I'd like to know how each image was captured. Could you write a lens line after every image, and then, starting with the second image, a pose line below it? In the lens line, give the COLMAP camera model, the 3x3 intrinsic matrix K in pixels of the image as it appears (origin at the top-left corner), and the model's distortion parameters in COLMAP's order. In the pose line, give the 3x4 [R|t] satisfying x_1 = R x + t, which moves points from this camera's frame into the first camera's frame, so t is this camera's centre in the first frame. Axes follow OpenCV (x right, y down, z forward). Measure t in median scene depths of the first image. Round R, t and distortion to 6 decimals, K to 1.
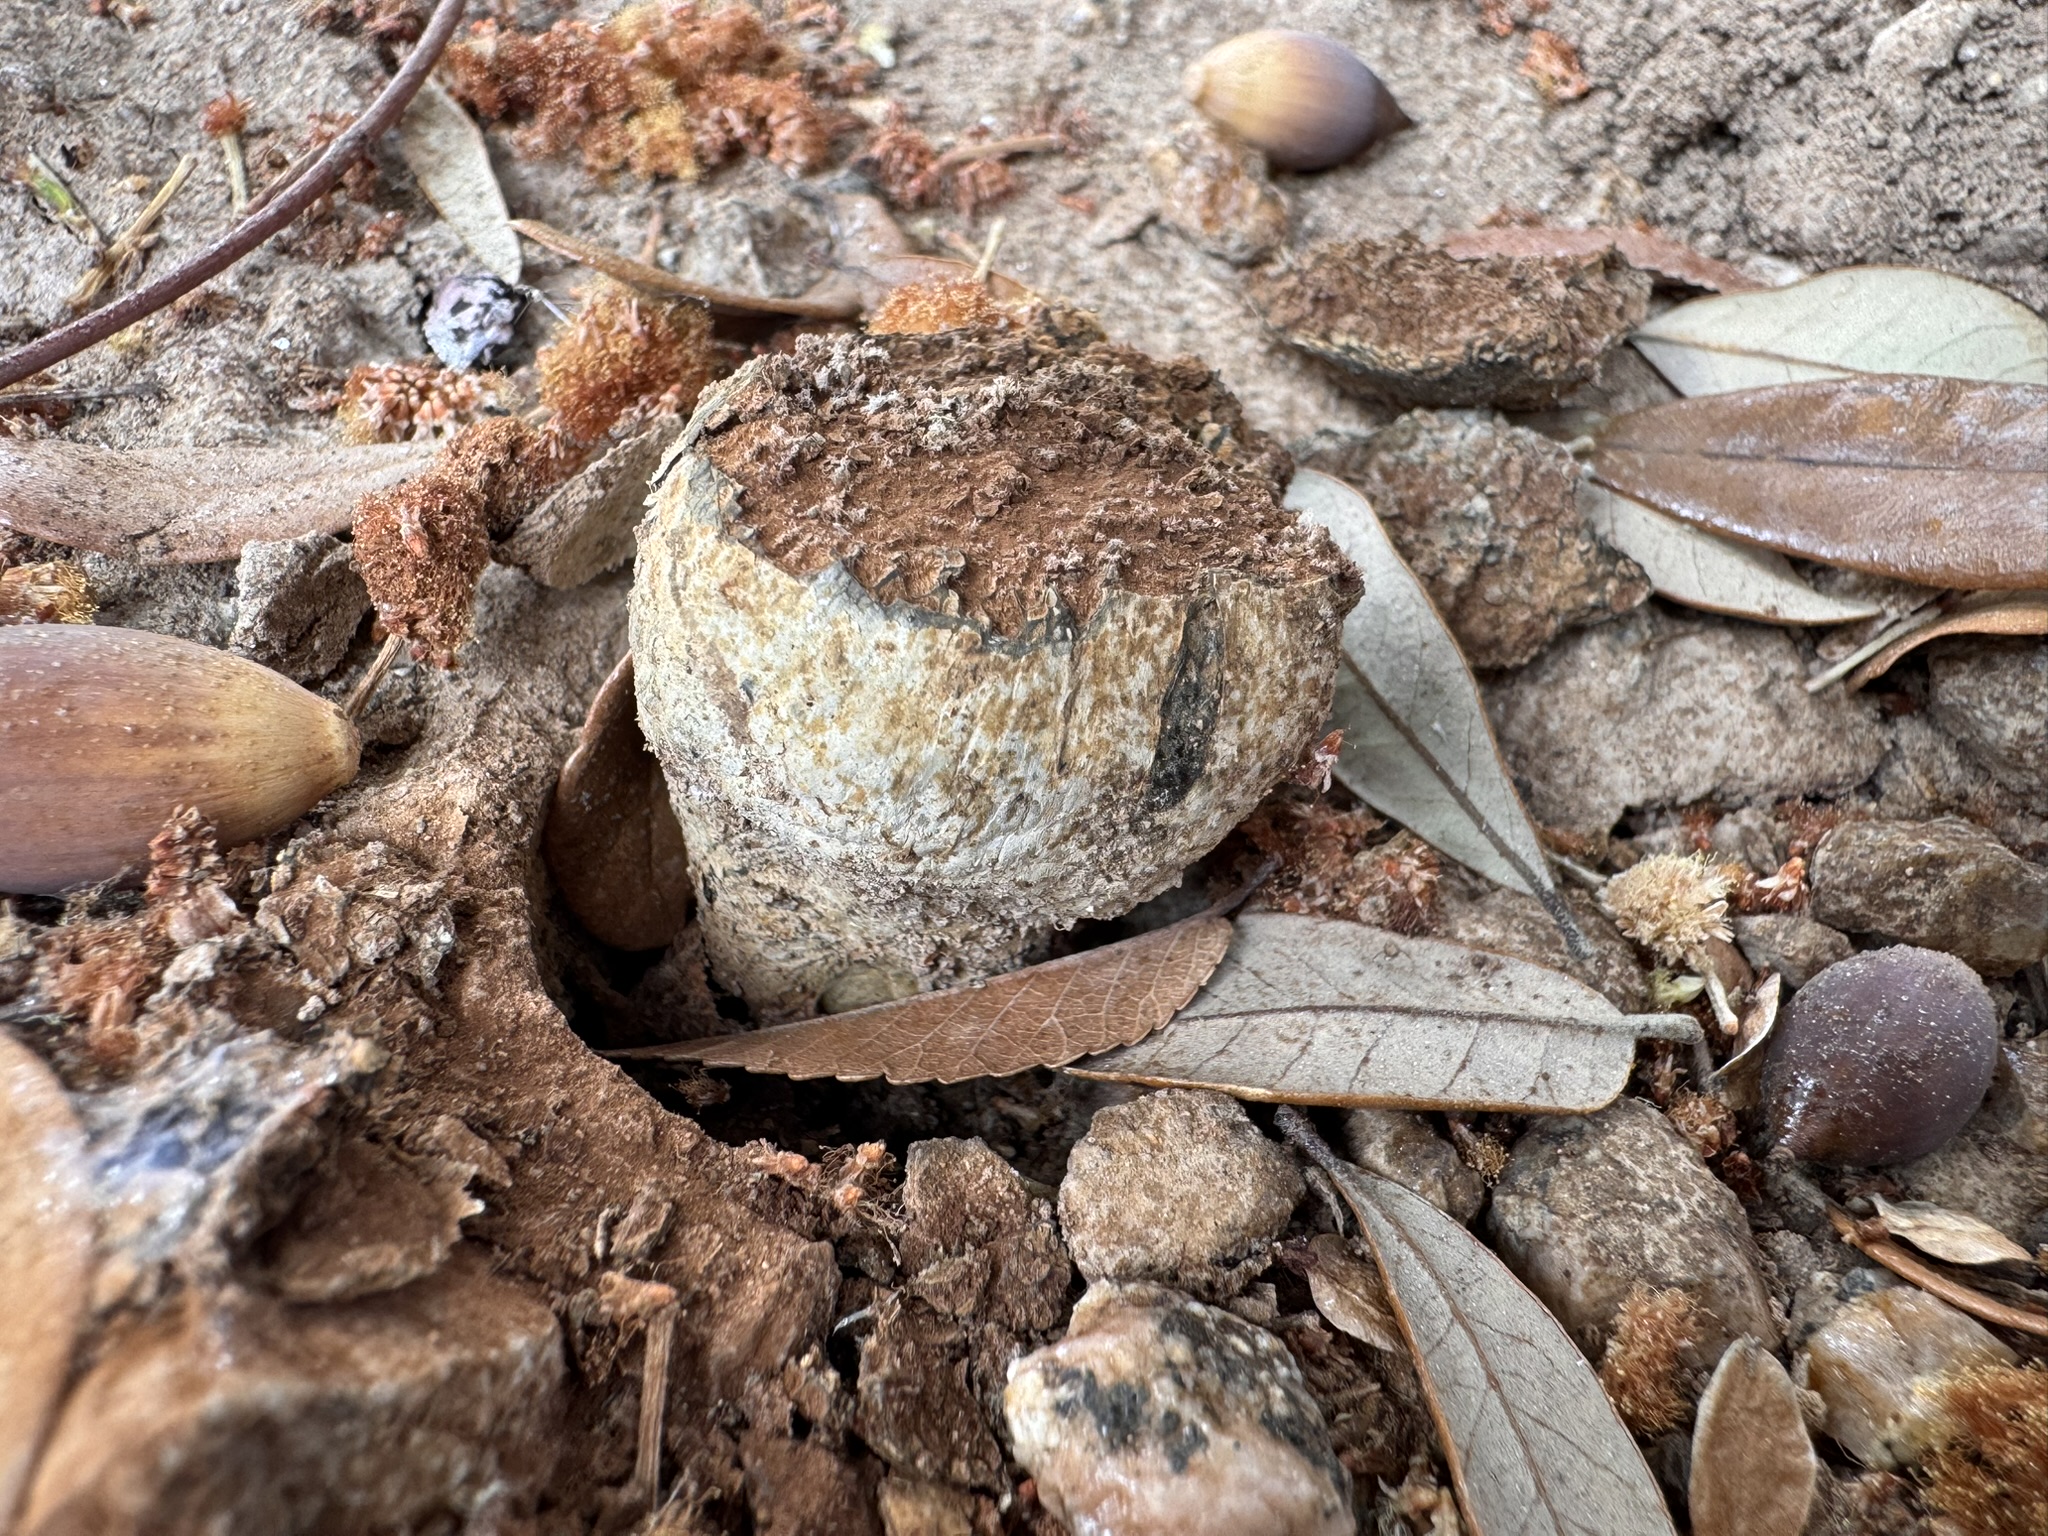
lens RADIAL K [[1533.5, 0, 1023.9], [0, 1533.5, 770.6], [0, 0, 1]] dist [-0.007685, -0.004026]
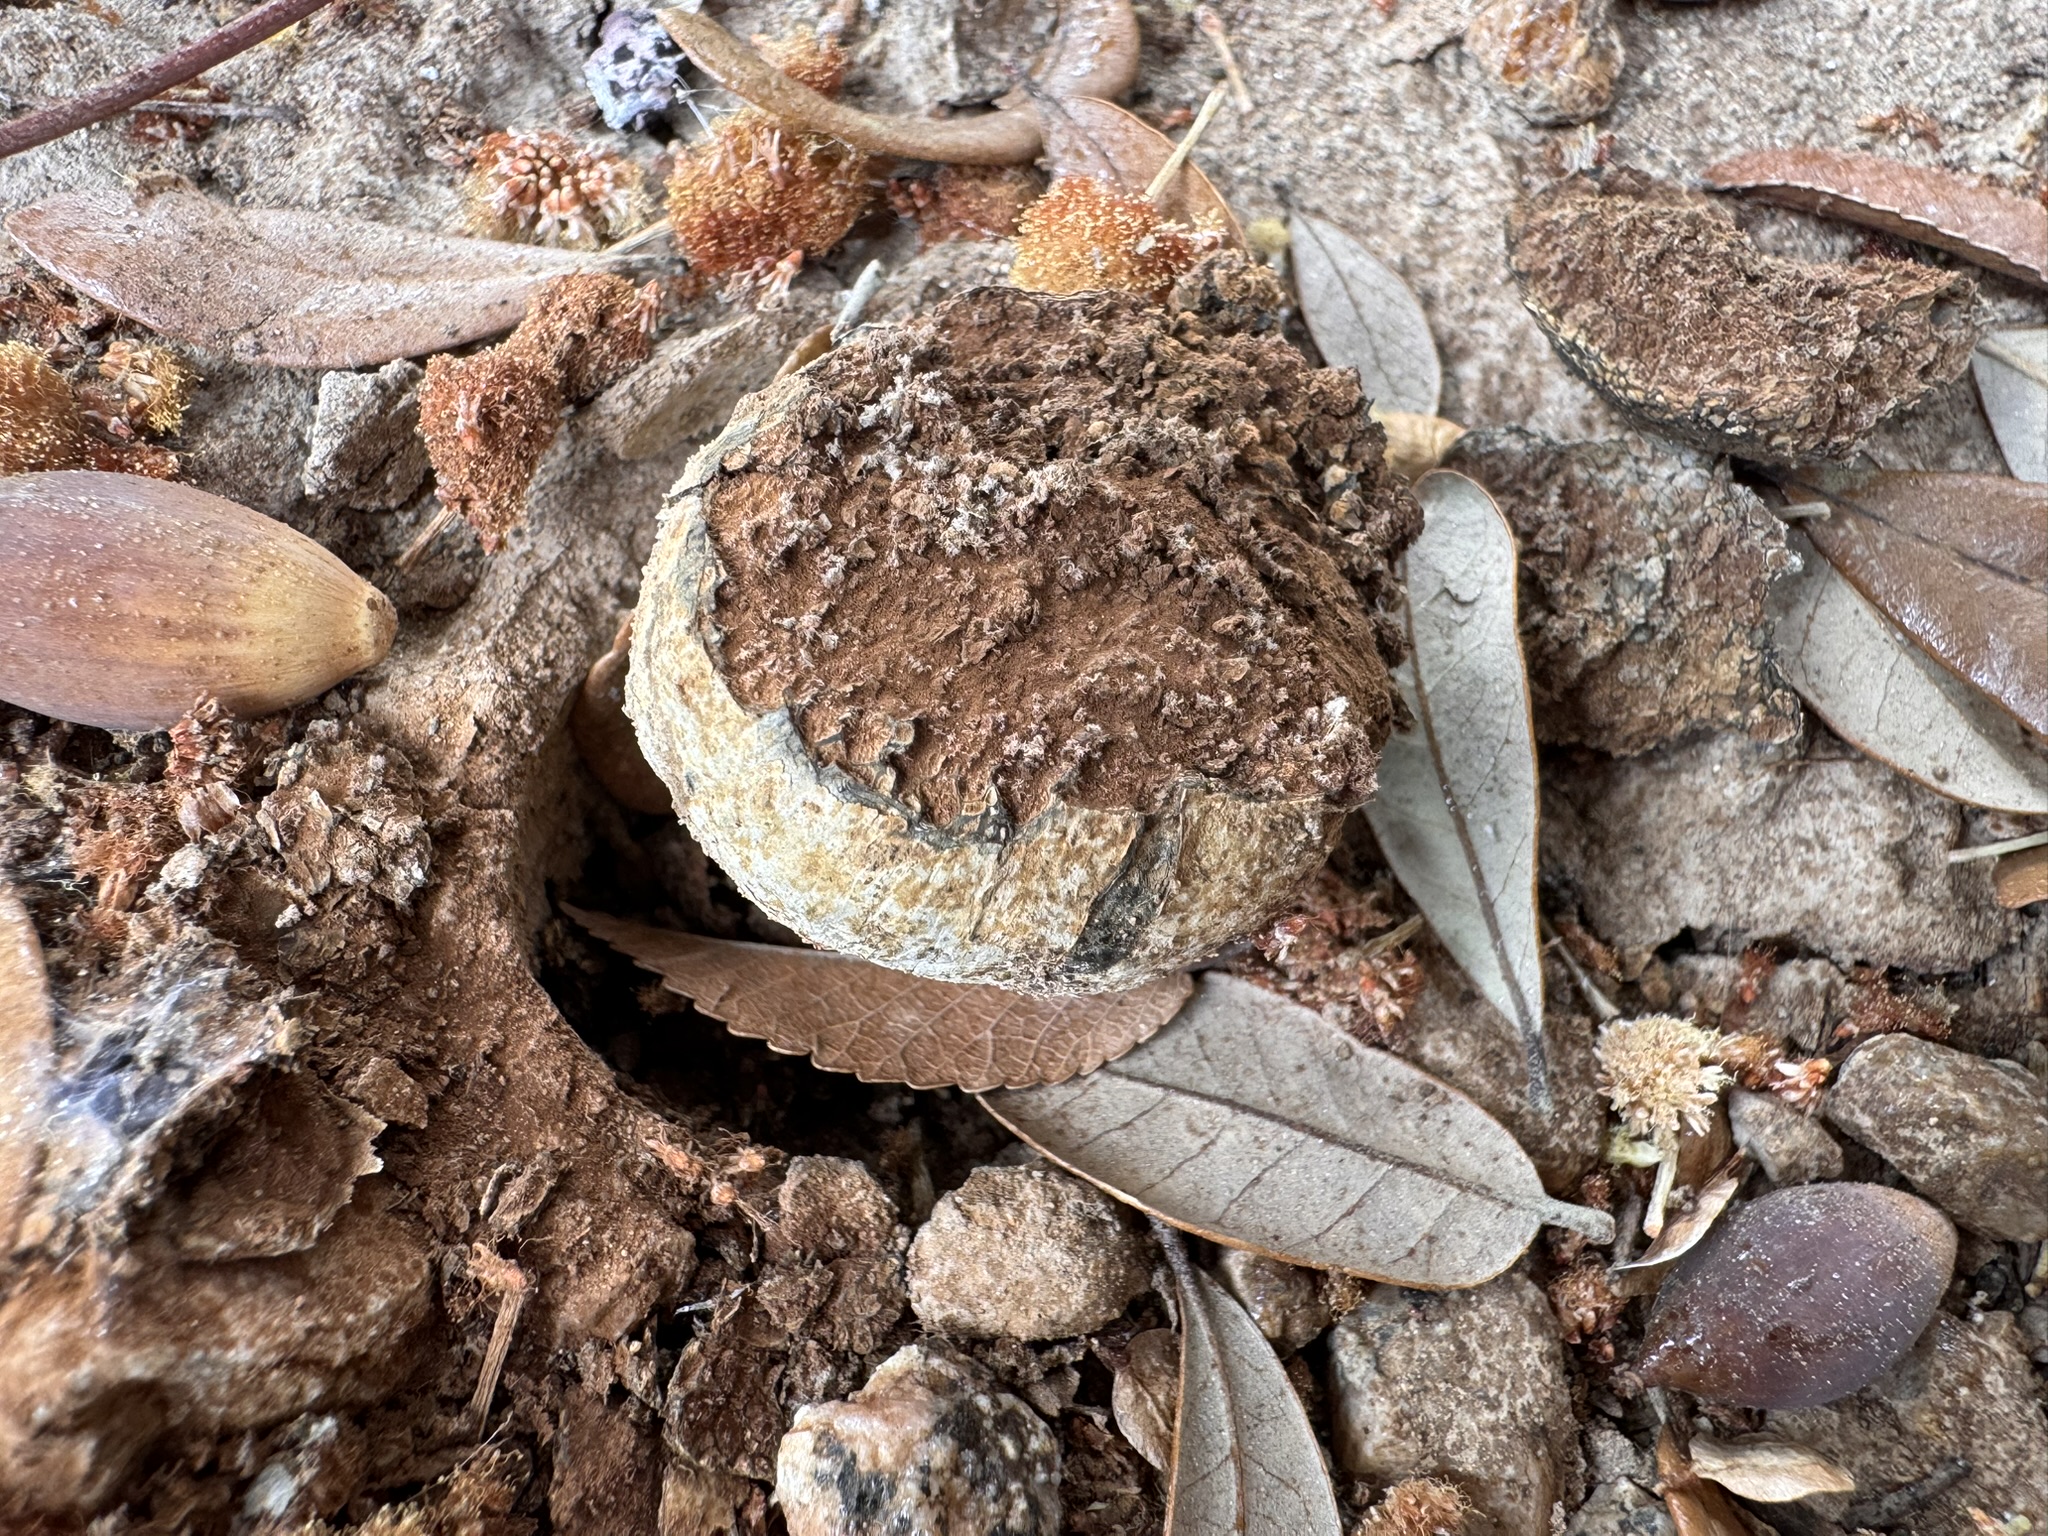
lens RADIAL K [[1533.5, 0, 1023.4], [0, 1533.5, 768.8], [0, 0, 1]] dist [-0.007685, -0.004026]
pose [[0.951188, 0.284444, -0.119723, 0.130340], [-0.229223, 0.910917, 0.343055, -0.411155], [0.206638, -0.298867, 0.931654, 0.104522]]
